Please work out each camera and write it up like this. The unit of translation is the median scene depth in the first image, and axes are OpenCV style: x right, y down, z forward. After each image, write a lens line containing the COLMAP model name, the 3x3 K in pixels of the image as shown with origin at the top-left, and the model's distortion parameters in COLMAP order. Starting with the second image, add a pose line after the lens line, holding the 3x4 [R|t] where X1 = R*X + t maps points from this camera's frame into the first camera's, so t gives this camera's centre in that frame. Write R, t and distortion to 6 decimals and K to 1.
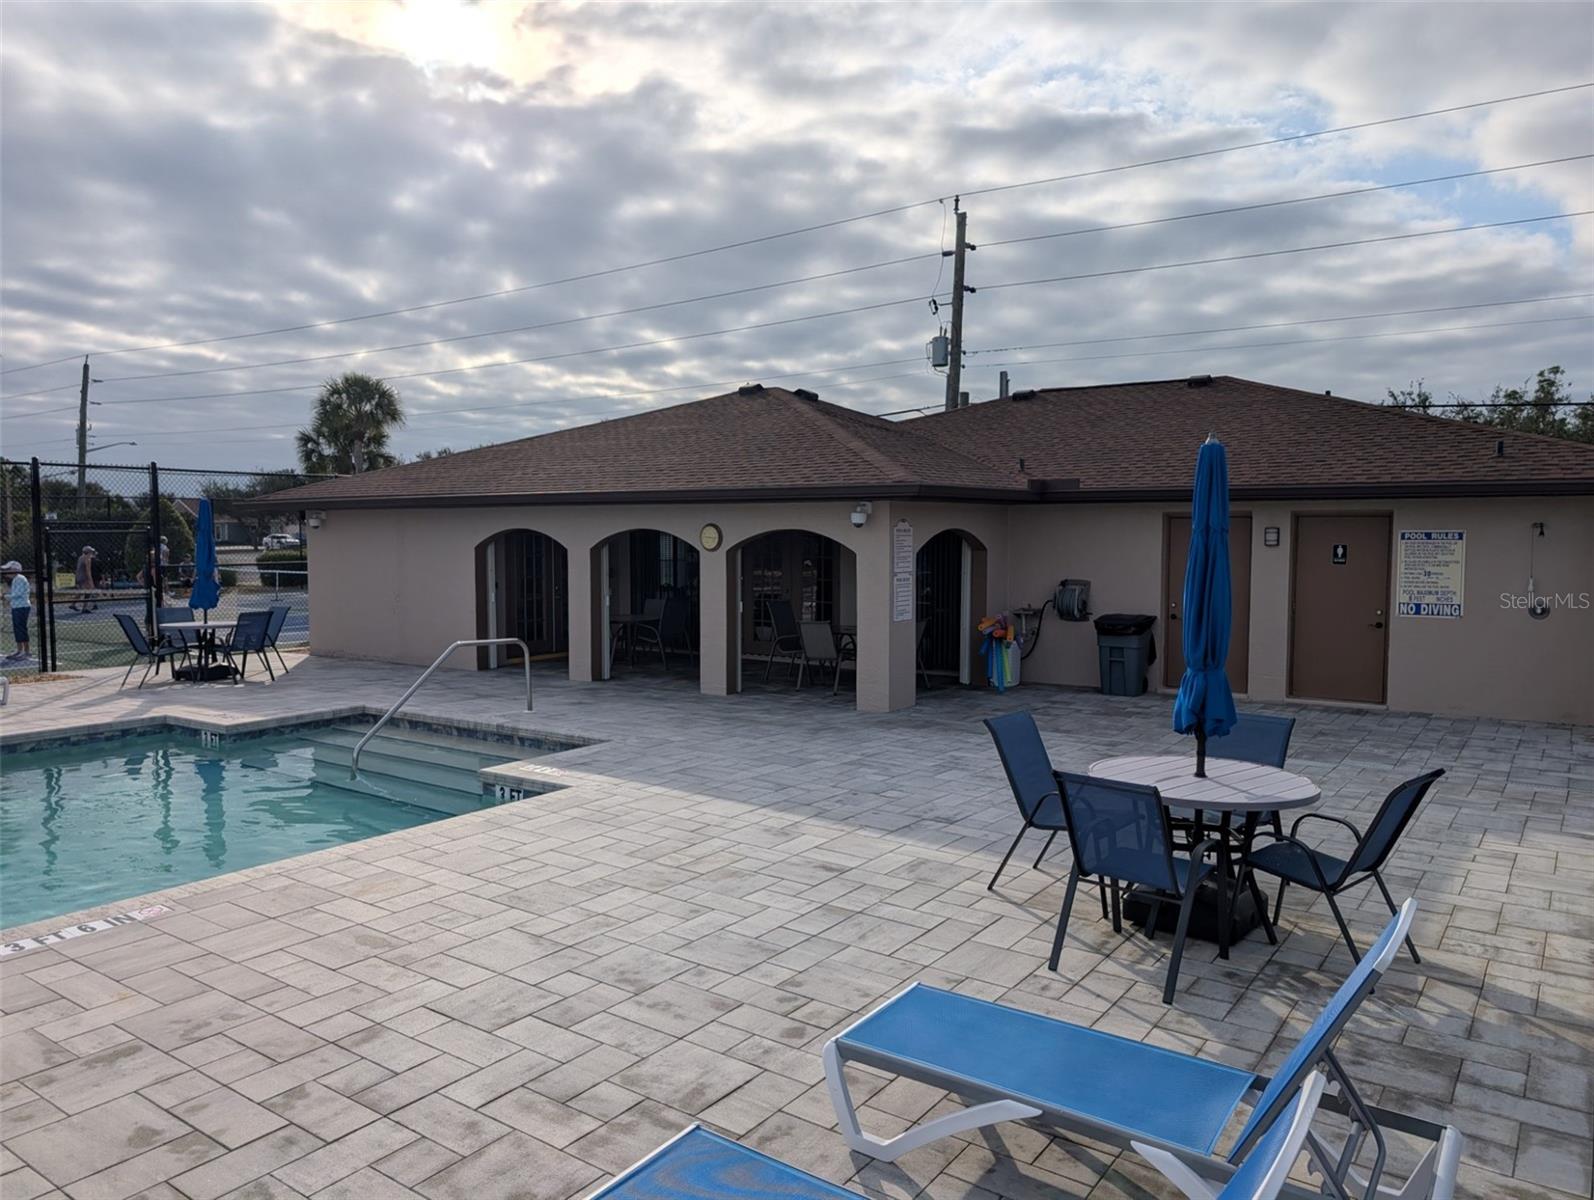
lens RADIAL K [[1122.8, 0, 797.0], [0, 1122.8, 600.0], [0, 0, 1]] dist [0.002091, -0.000308]
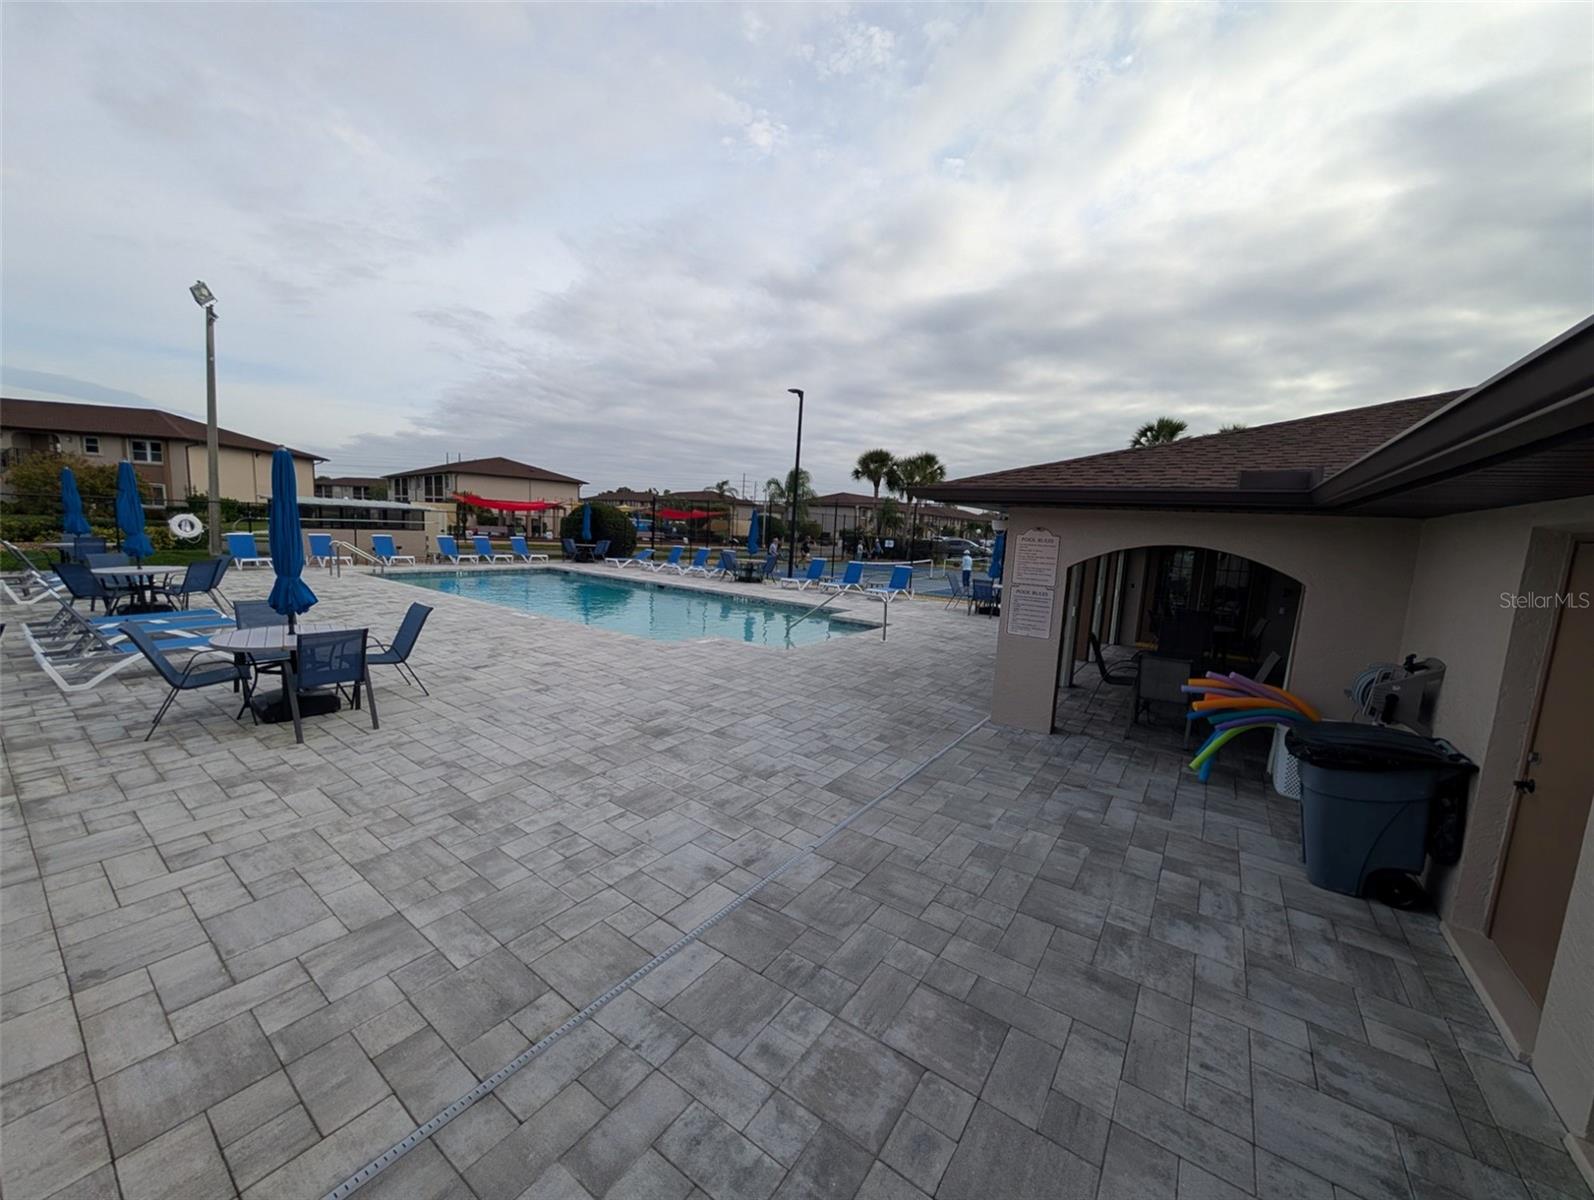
lens RADIAL K [[608.1, 0, 802.7], [0, 608.1, 603.6], [0, 0, 1]] dist [0.000329, -0.000076]
pose [[0.004832, 0.123261, -0.992363, 1.138178], [-0.115966, 0.985748, 0.121875, -0.092544], [0.993241, 0.114492, 0.019058, 1.527872]]
